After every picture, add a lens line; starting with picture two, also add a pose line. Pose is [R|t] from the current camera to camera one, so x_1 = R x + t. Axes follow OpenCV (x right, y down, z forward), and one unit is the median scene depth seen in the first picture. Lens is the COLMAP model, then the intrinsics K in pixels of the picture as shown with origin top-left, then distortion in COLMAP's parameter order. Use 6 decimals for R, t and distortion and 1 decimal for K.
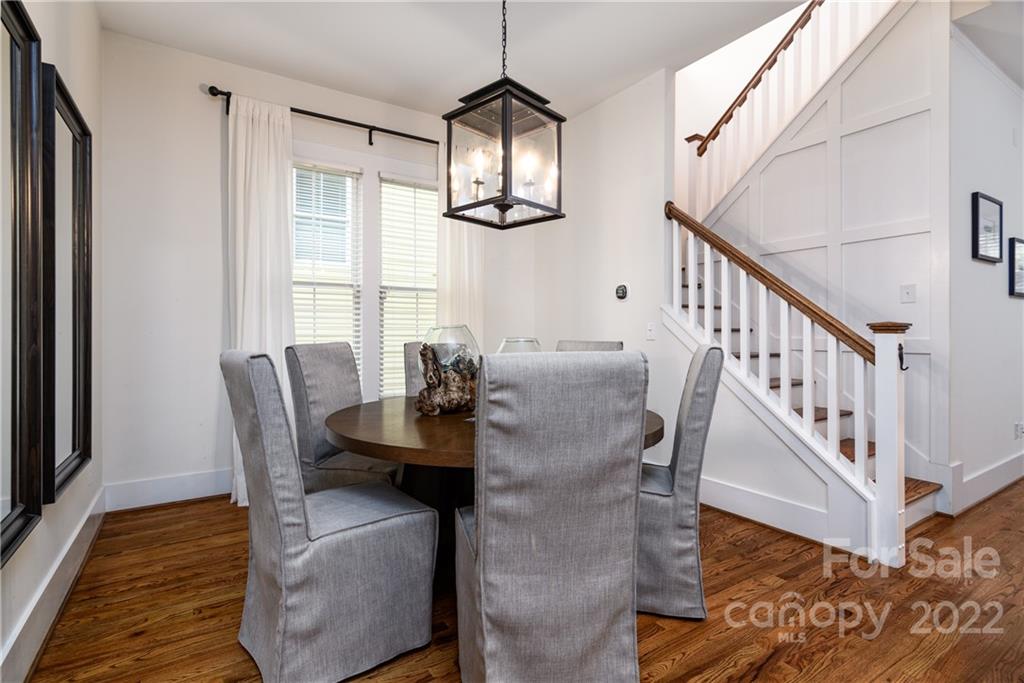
lens RADIAL K [[493.6, 0, 512.7], [0, 493.6, 337.4], [0, 0, 1]] dist [0.004497, 0.000911]
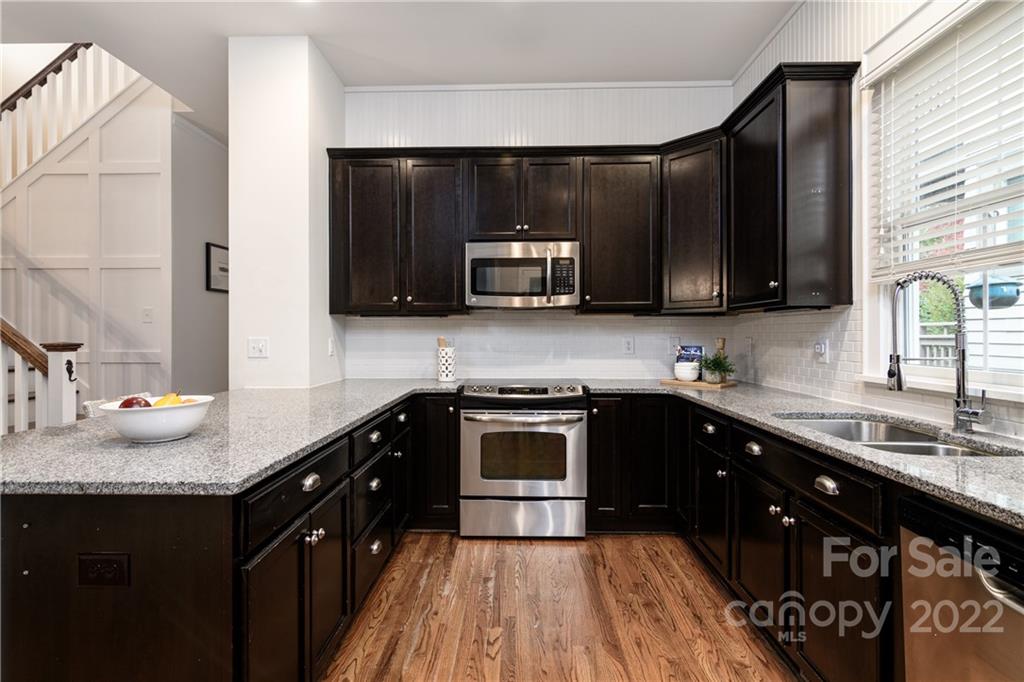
lens RADIAL K [[493.6, 0, 508.1], [0, 493.6, 334.8], [0, 0, 1]] dist [0.004497, 0.000911]
pose [[0.564366, -0.001468, 0.825523, 0.270407], [0.008729, 0.999953, -0.004190, -0.025303], [-0.825478, 0.009571, 0.564352, -0.439558]]
